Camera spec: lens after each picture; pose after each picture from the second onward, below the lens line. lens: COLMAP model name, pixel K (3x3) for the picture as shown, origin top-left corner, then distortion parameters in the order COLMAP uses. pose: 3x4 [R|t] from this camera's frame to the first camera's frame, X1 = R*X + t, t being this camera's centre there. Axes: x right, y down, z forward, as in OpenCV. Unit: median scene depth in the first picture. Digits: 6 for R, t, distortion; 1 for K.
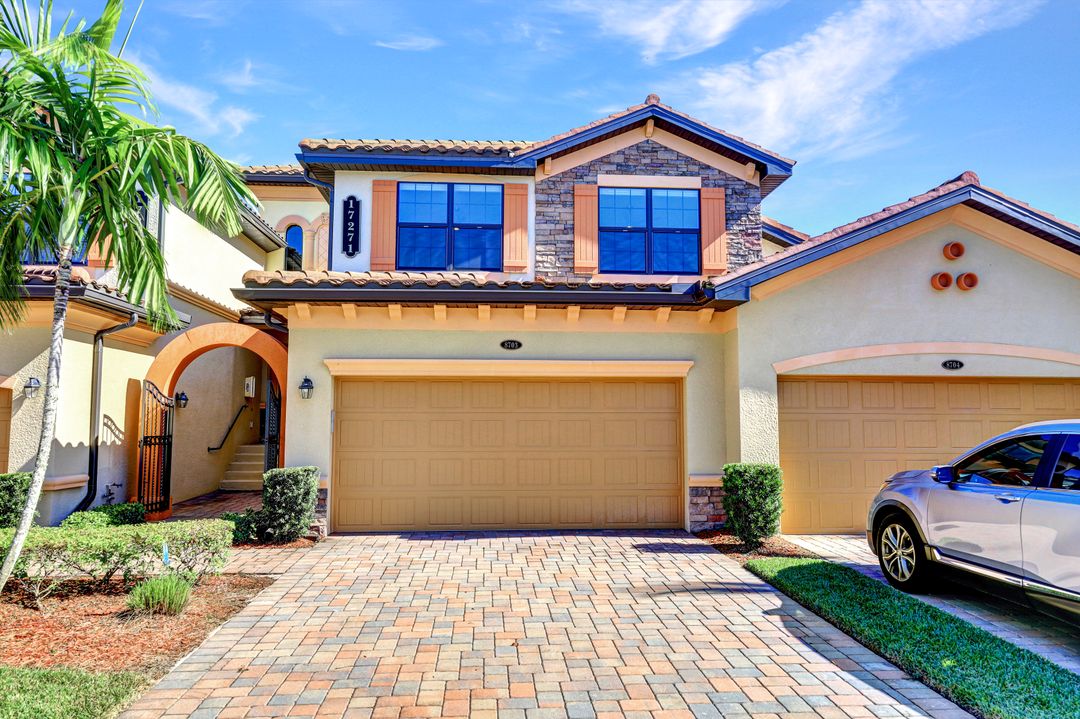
lens RADIAL K [[745.3, 0, 540.0], [0, 745.3, 359.5], [0, 0, 1]] dist [0.002802, -0.001903]
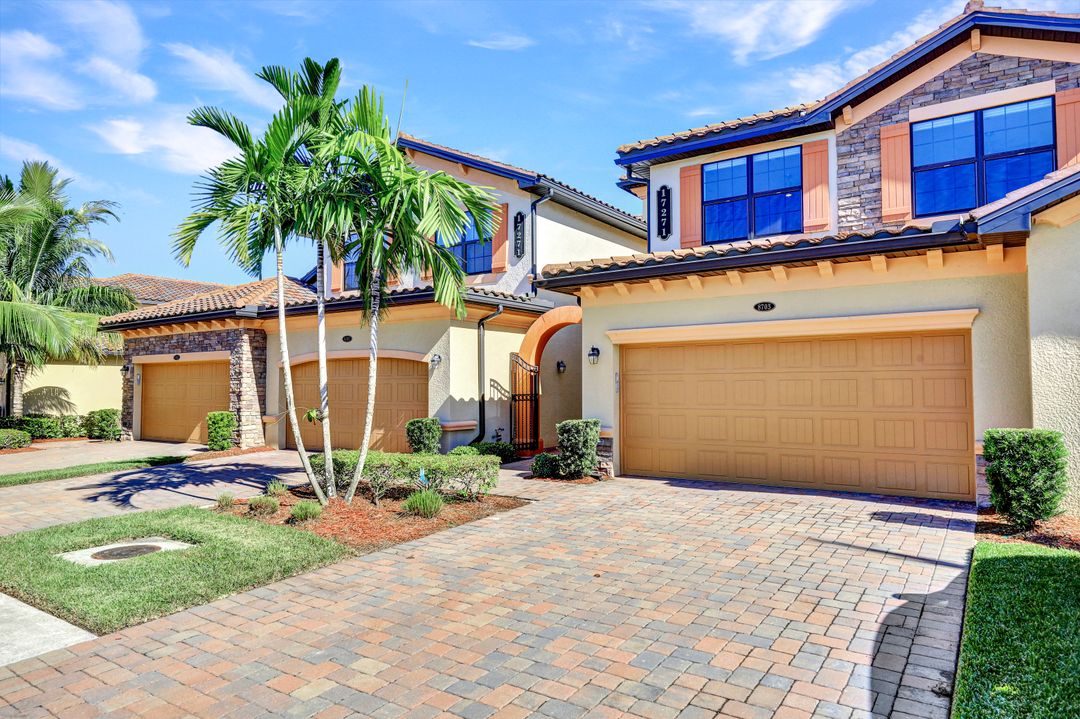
lens RADIAL K [[663.8, 0, 540.0], [0, 663.8, 359.5], [0, 0, 1]] dist [0.000915, -0.000993]
pose [[0.784619, -0.029112, -0.619294, 0.221751], [0.057991, 0.997964, 0.026560, 0.008444], [0.617260, -0.056753, 0.784709, 0.069536]]
